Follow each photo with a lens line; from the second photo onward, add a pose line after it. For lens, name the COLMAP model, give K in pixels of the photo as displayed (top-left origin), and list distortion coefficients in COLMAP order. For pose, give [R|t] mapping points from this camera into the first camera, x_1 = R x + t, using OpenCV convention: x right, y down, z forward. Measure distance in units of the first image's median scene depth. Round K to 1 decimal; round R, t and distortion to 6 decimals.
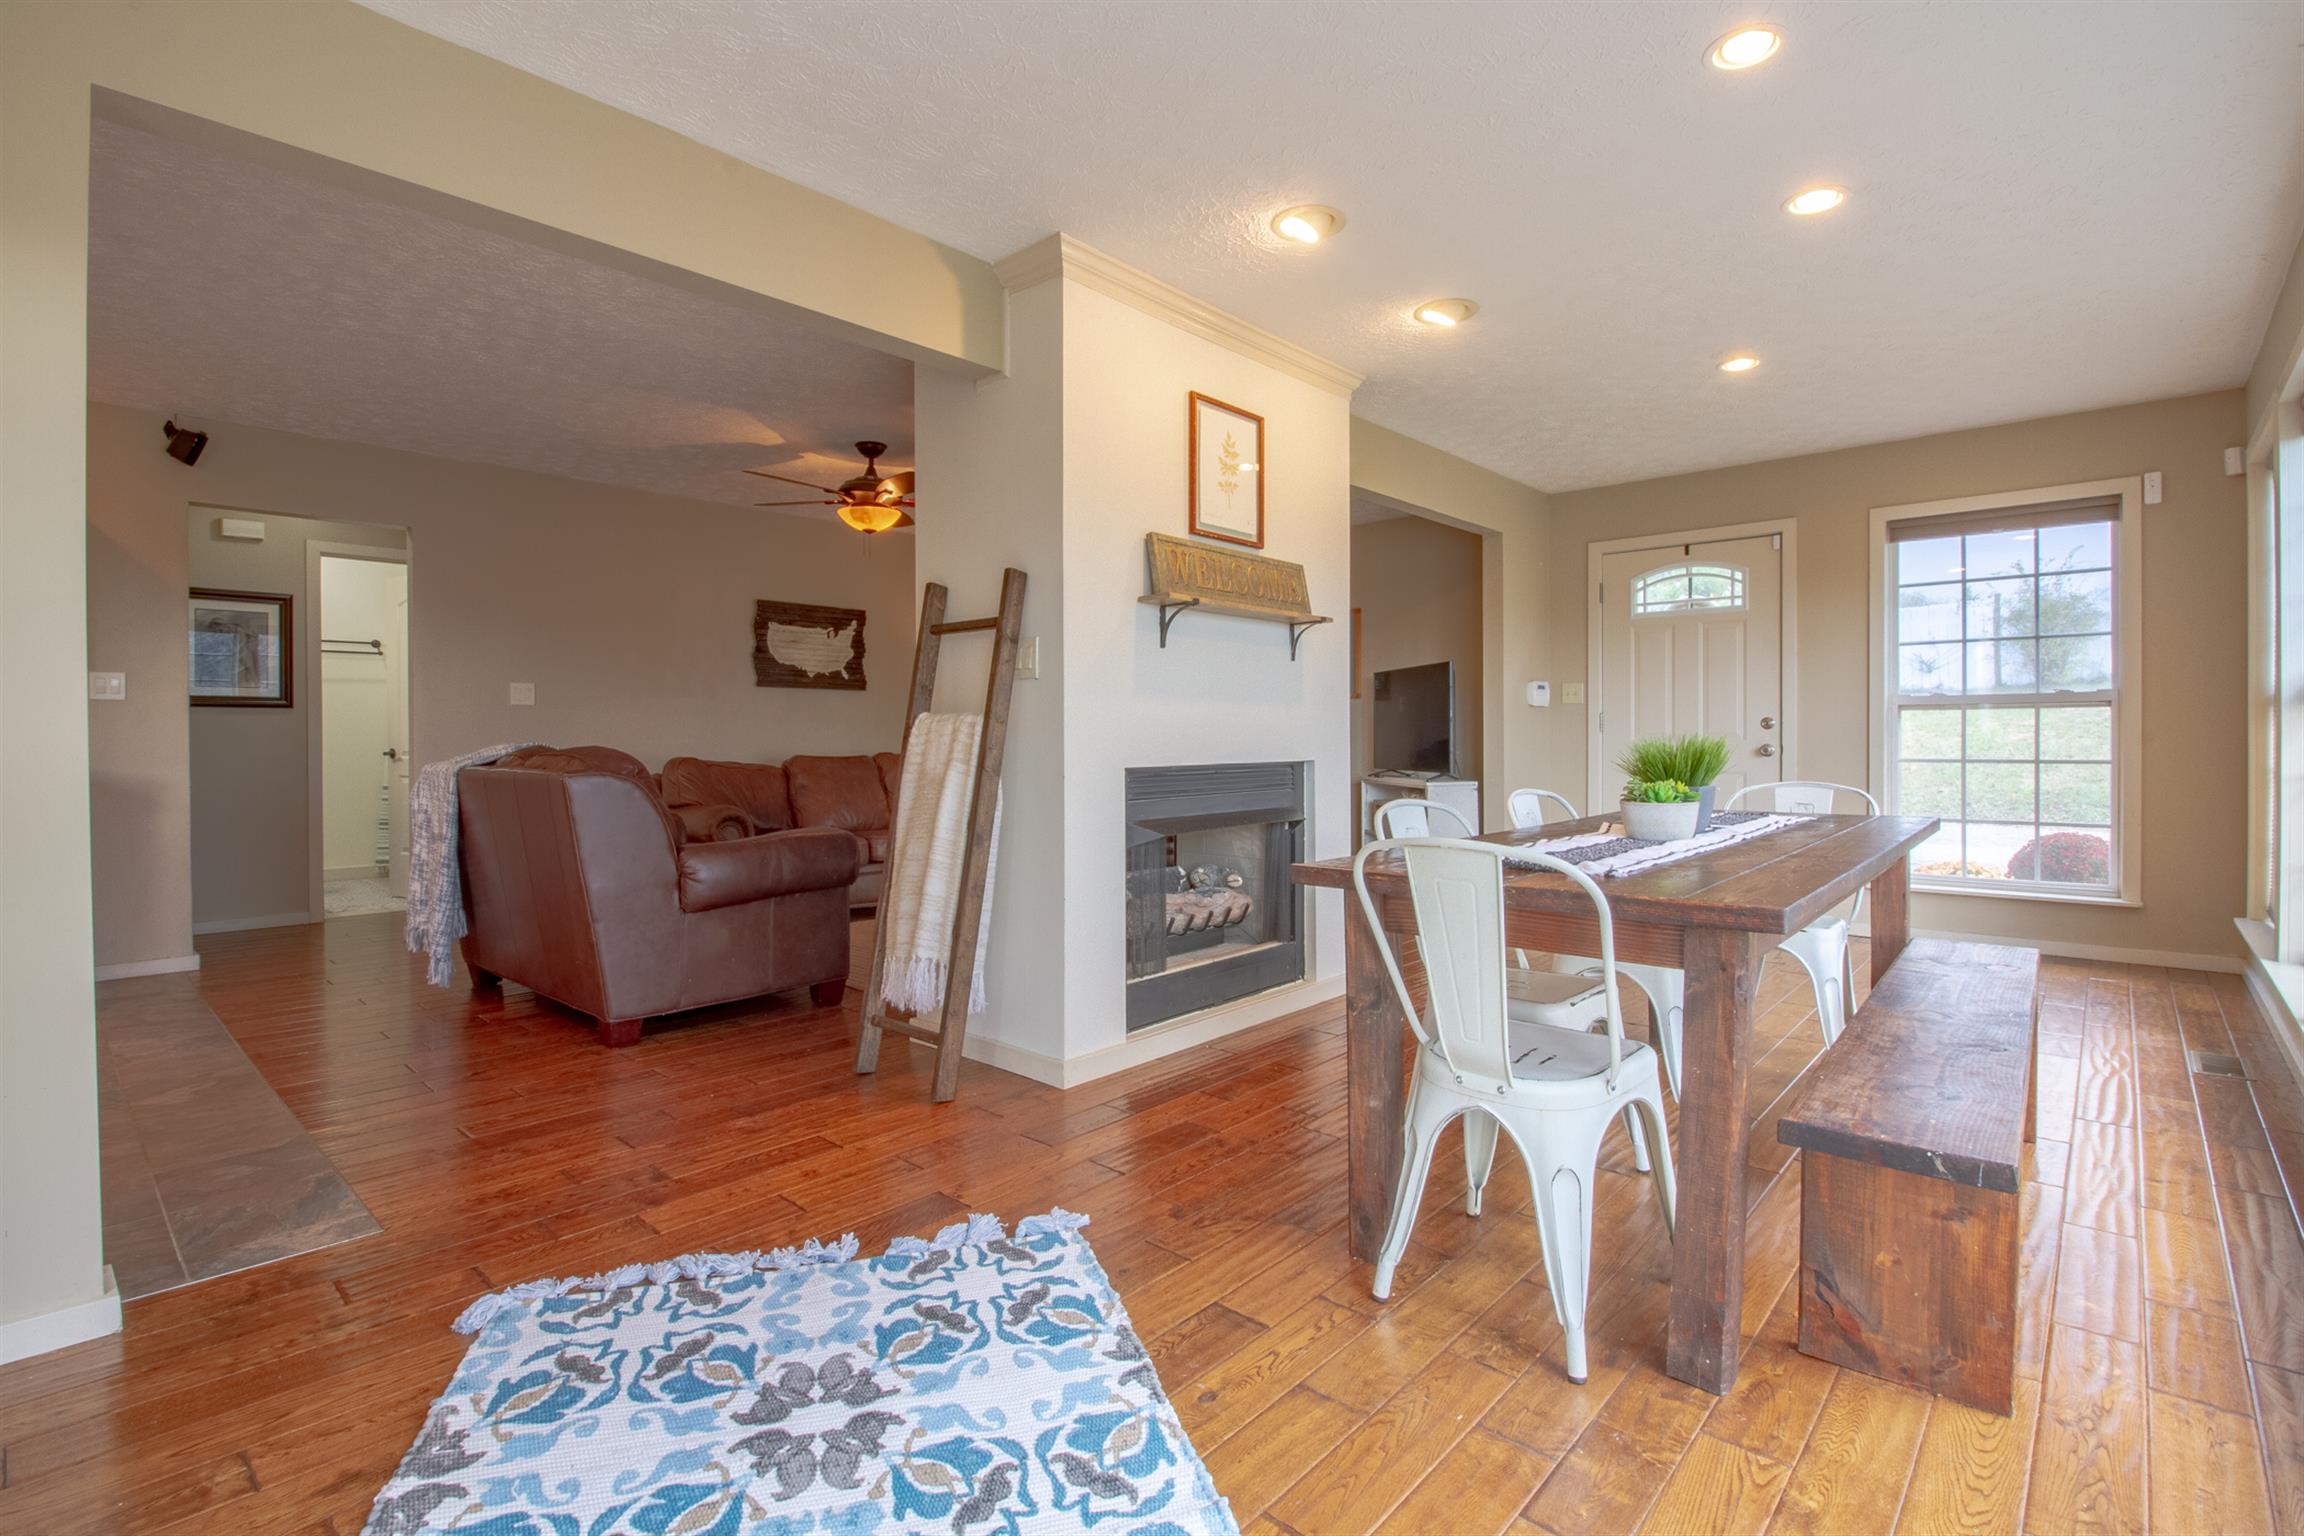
lens RADIAL K [[1079.9, 0, 1161.0], [0, 1079.9, 756.2], [0, 0, 1]] dist [-0.006420, -0.001847]
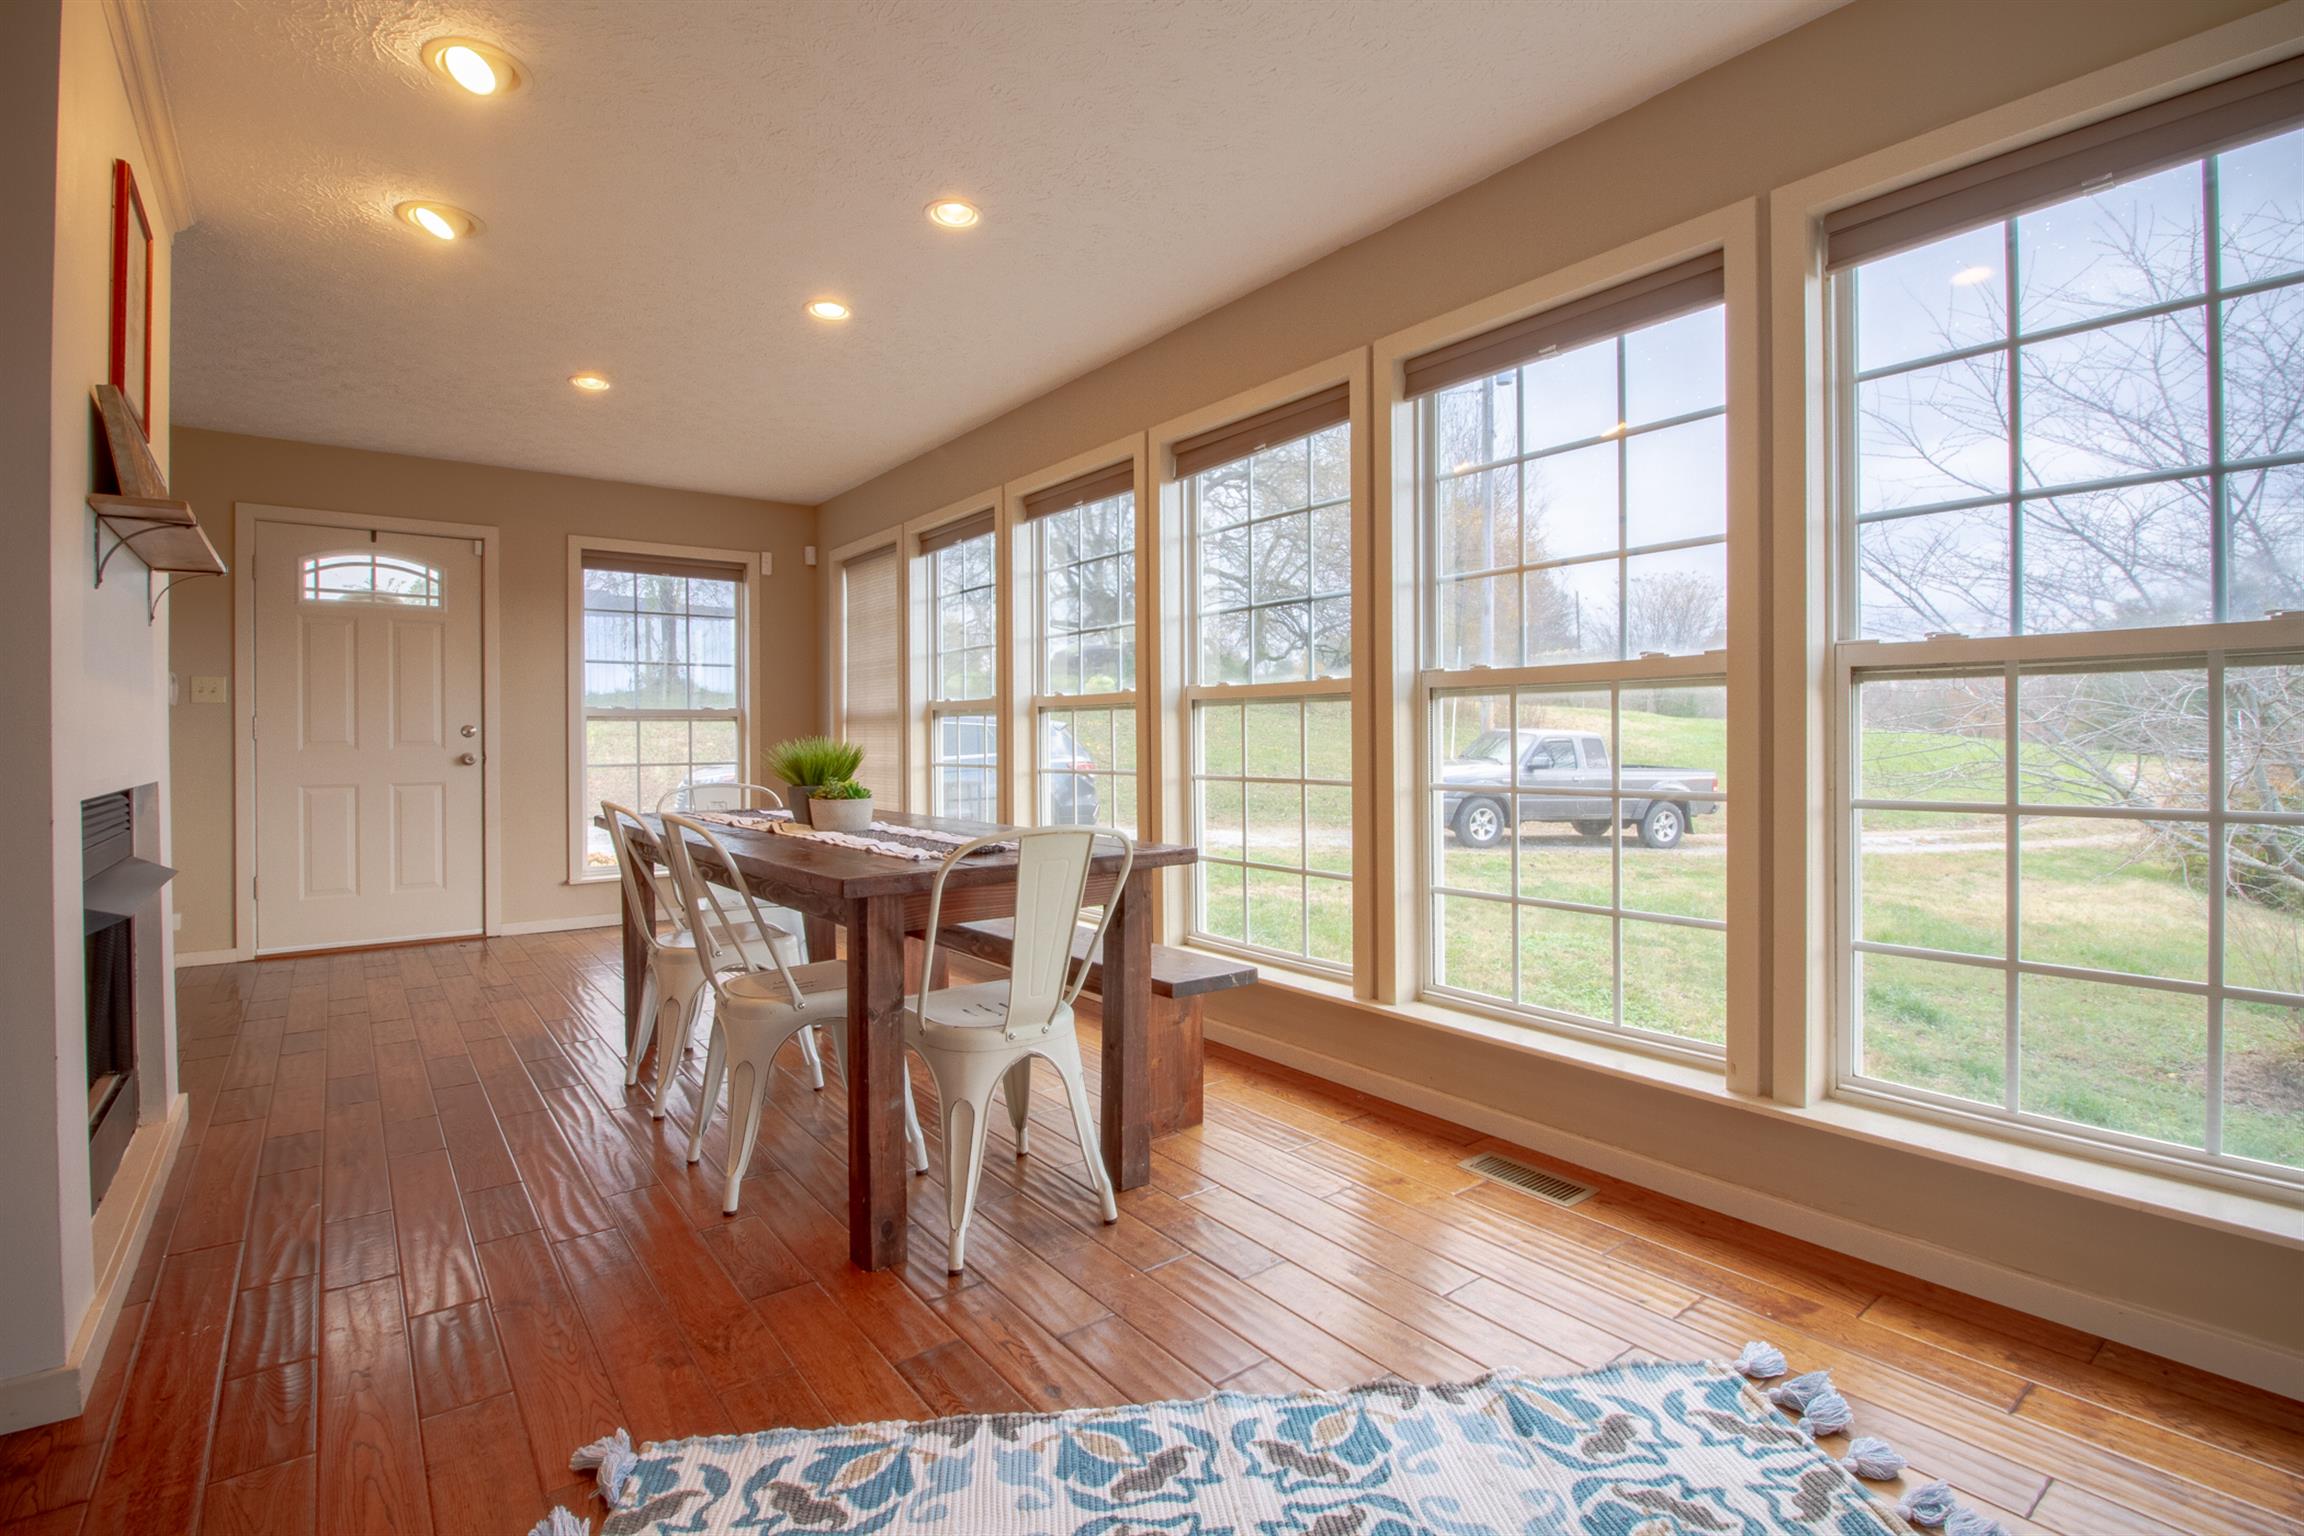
lens RADIAL K [[1079.9, 0, 1159.2], [0, 1079.9, 748.1], [0, 0, 1]] dist [-0.006420, -0.001847]
pose [[0.167185, -0.004530, 0.985915, -0.410011], [0.022461, 0.999747, 0.000785, -0.003358], [-0.985670, 0.022014, 0.167244, 0.316240]]
